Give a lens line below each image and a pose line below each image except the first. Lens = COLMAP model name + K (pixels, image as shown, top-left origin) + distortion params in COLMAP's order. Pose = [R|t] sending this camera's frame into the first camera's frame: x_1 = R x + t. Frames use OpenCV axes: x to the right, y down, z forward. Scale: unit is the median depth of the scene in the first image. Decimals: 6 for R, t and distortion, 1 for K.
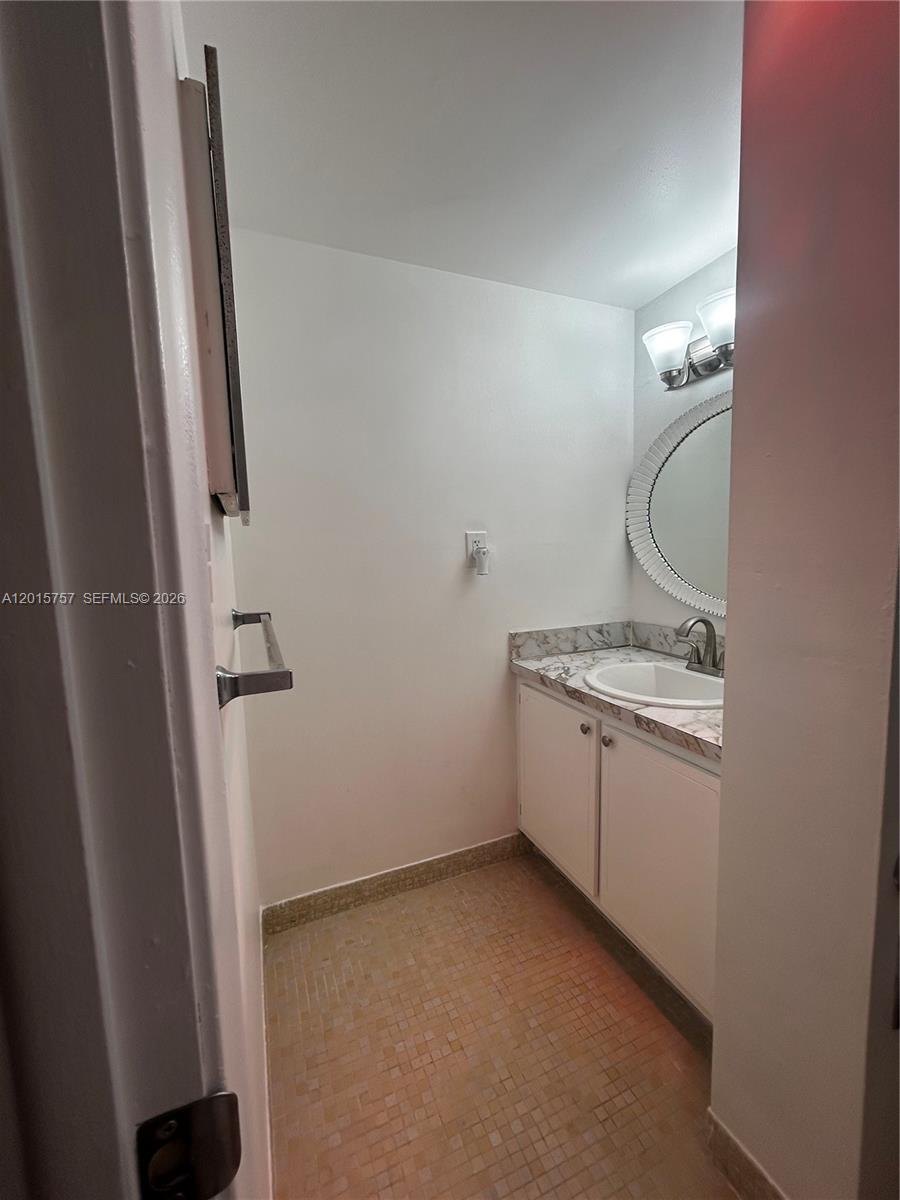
lens RADIAL K [[483.1, 0, 450.0], [0, 483.1, 600.0], [0, 0, 1]] dist [-0.001767, -0.000196]
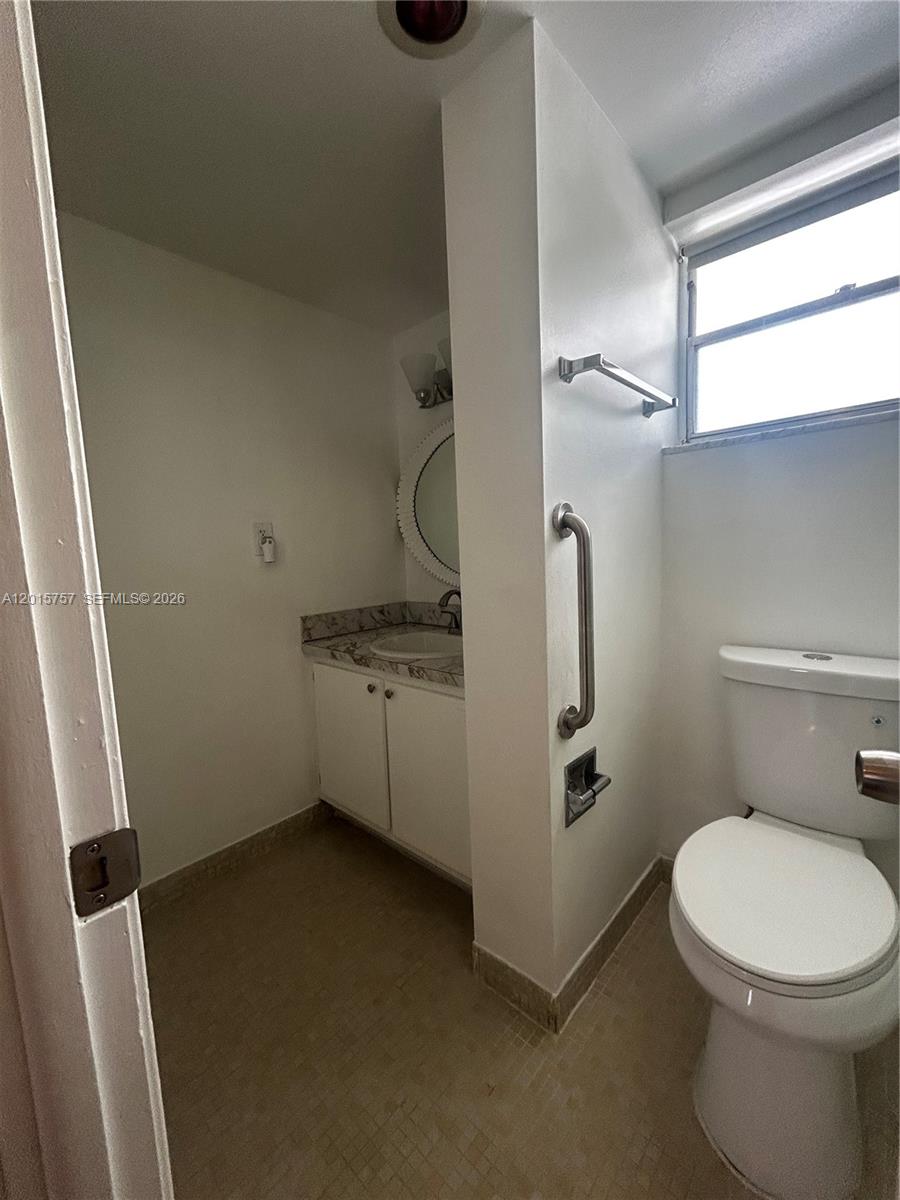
lens RADIAL K [[484.4, 0, 447.7], [0, 484.4, 602.4], [0, 0, 1]] dist [-0.001547, 0.000515]
pose [[0.909991, -0.054739, 0.410999, -0.019869], [0.057507, 0.998329, 0.005638, 0.050045], [-0.410621, 0.018504, 0.911618, -0.125479]]
